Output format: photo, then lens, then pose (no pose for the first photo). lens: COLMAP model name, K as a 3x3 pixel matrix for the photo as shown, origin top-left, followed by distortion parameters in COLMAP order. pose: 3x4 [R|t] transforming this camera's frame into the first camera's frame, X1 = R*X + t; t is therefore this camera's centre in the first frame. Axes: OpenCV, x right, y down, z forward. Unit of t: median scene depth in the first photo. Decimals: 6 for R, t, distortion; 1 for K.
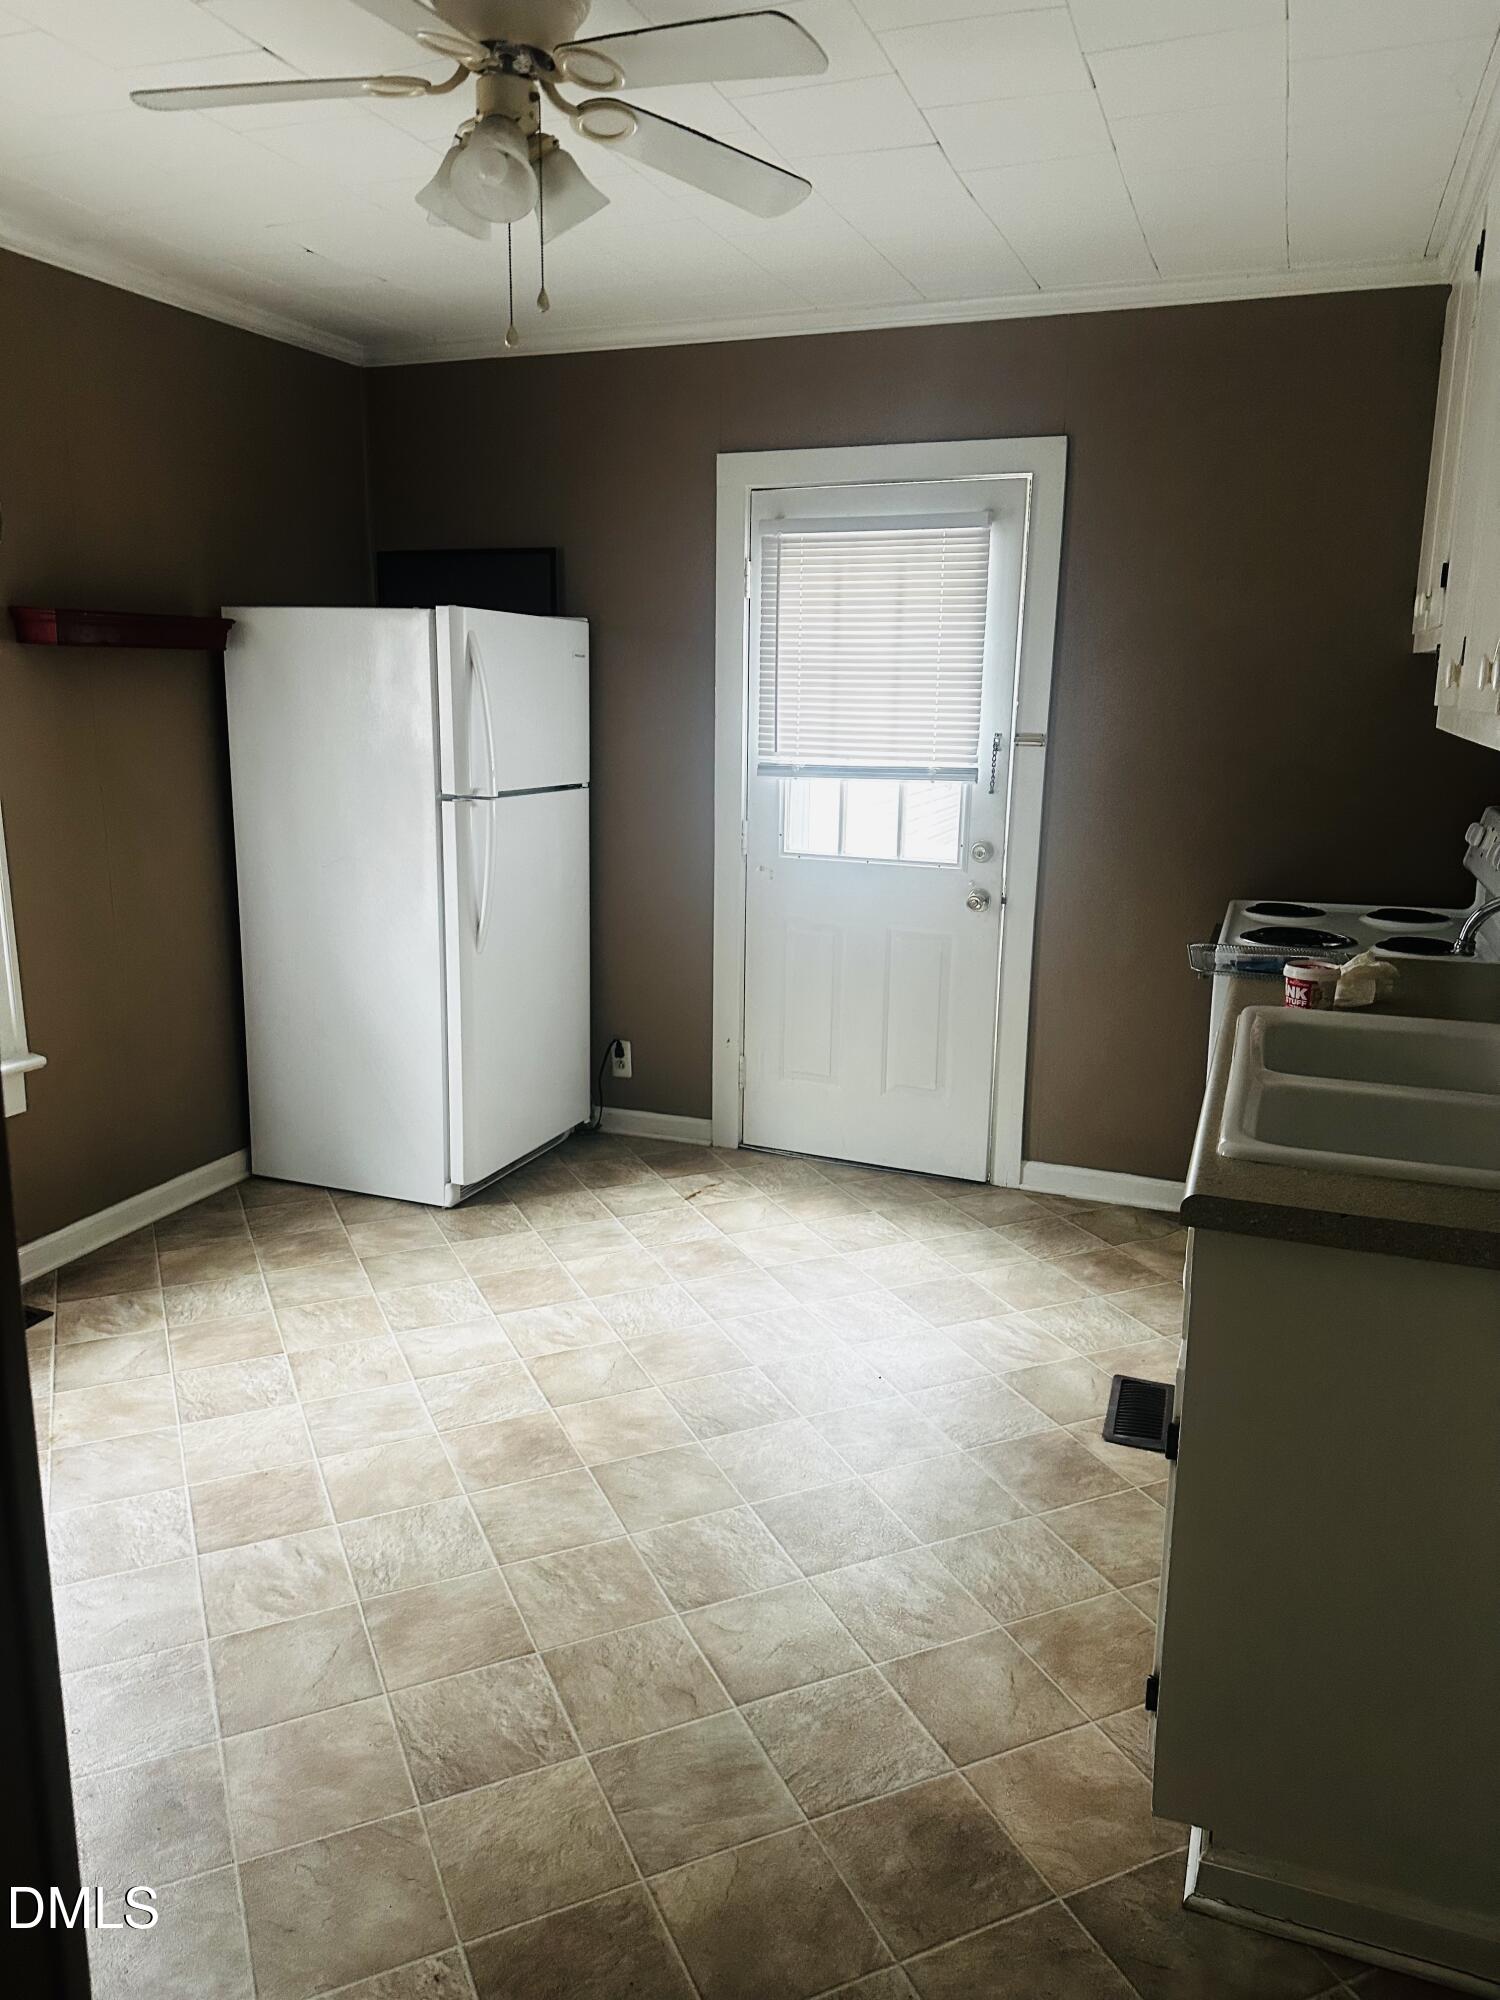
lens RADIAL K [[1396.5, 0, 750.0], [0, 1396.5, 1000.0], [0, 0, 1]] dist [0.038087, -0.040535]
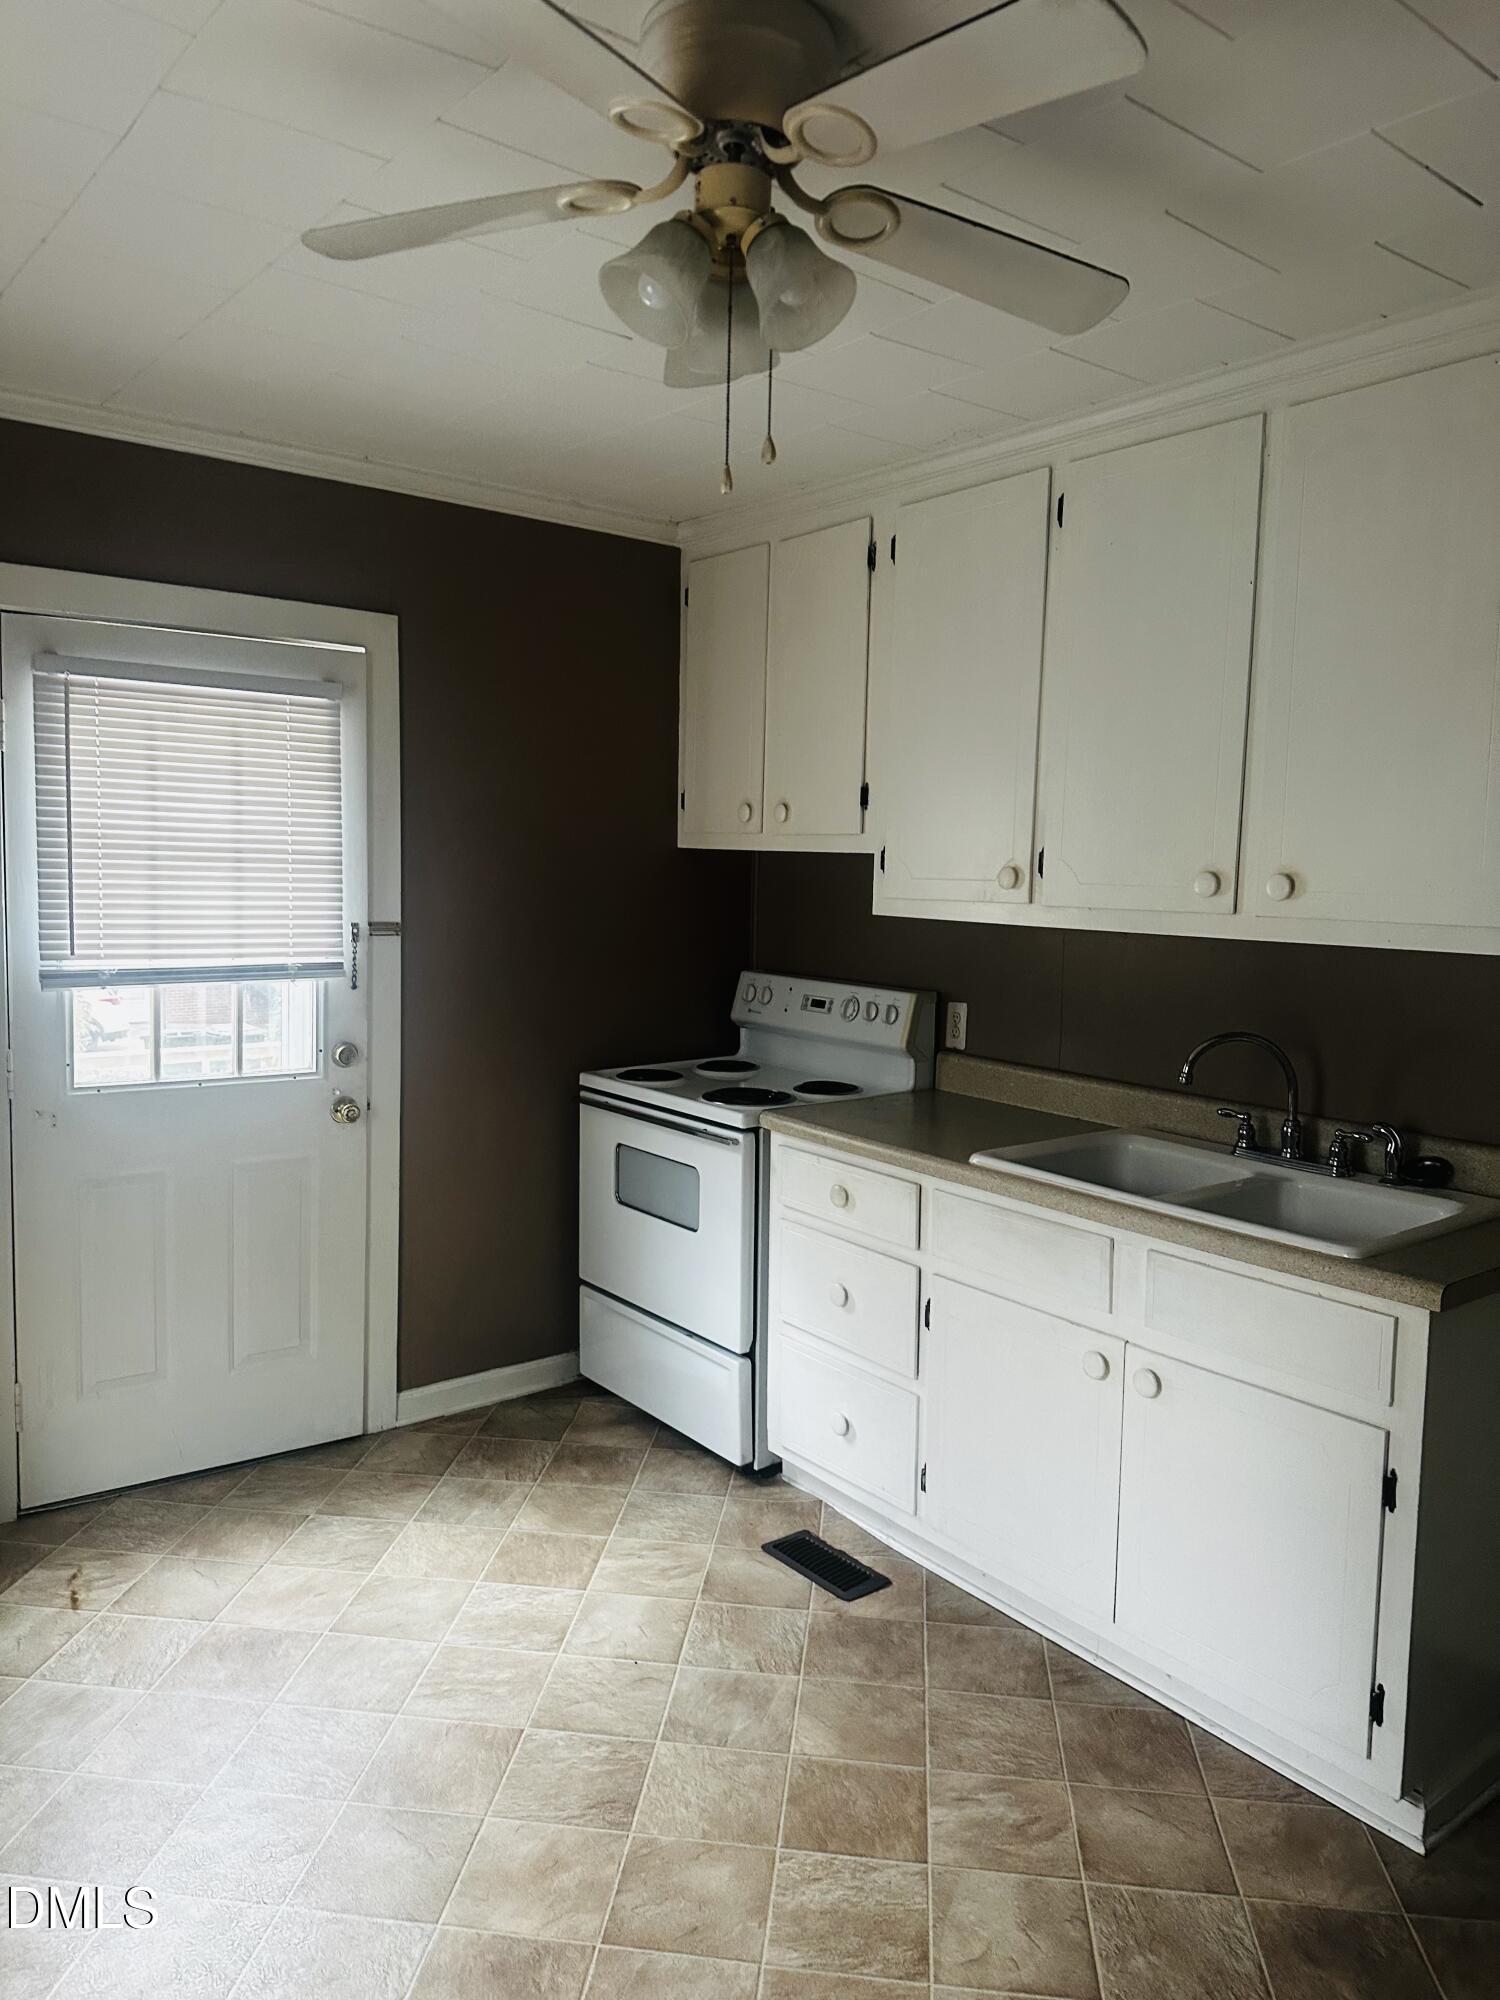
lens RADIAL K [[1398.3, 0, 754.9], [0, 1398.3, 977.2], [0, 0, 1]] dist [0.086557, -0.097779]
pose [[0.509011, -0.067606, 0.858101, -0.468342], [0.169789, 0.985210, -0.023096, -0.091685], [-0.843848, 0.157452, 0.512961, 0.326022]]
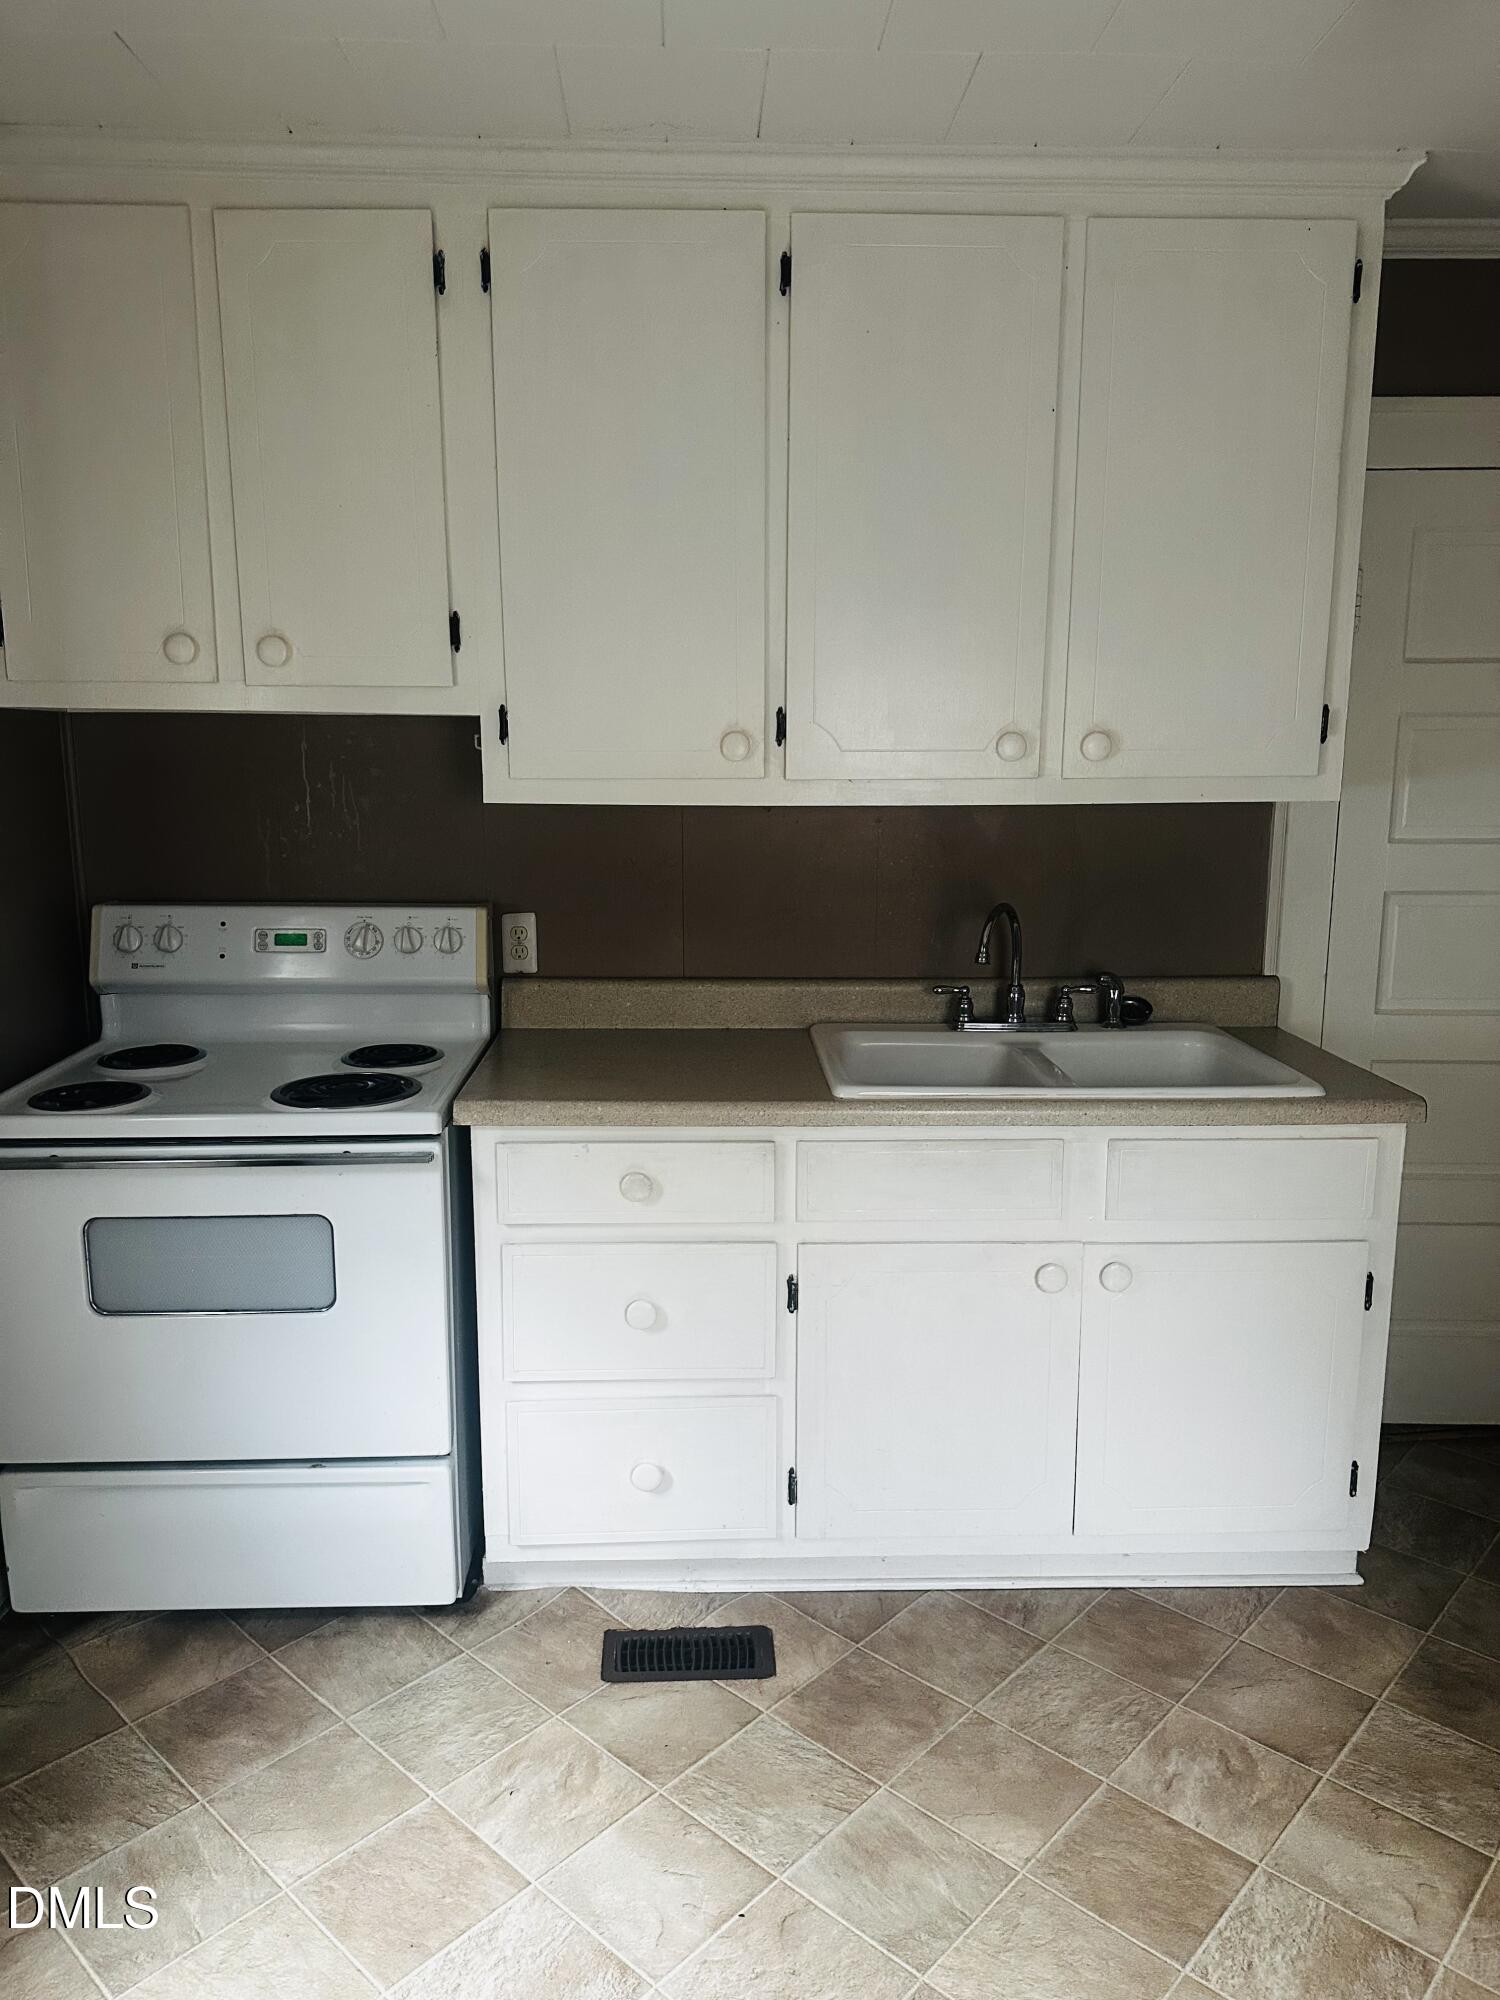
lens RADIAL K [[1396.5, 0, 750.0], [0, 1396.5, 1000.0], [0, 0, 1]] dist [0.038087, -0.040535]
pose [[-0.387118, -0.166169, 0.906933, -0.301716], [0.199986, 0.945078, 0.258521, -0.195748], [-0.900080, 0.281452, -0.332626, 0.849285]]
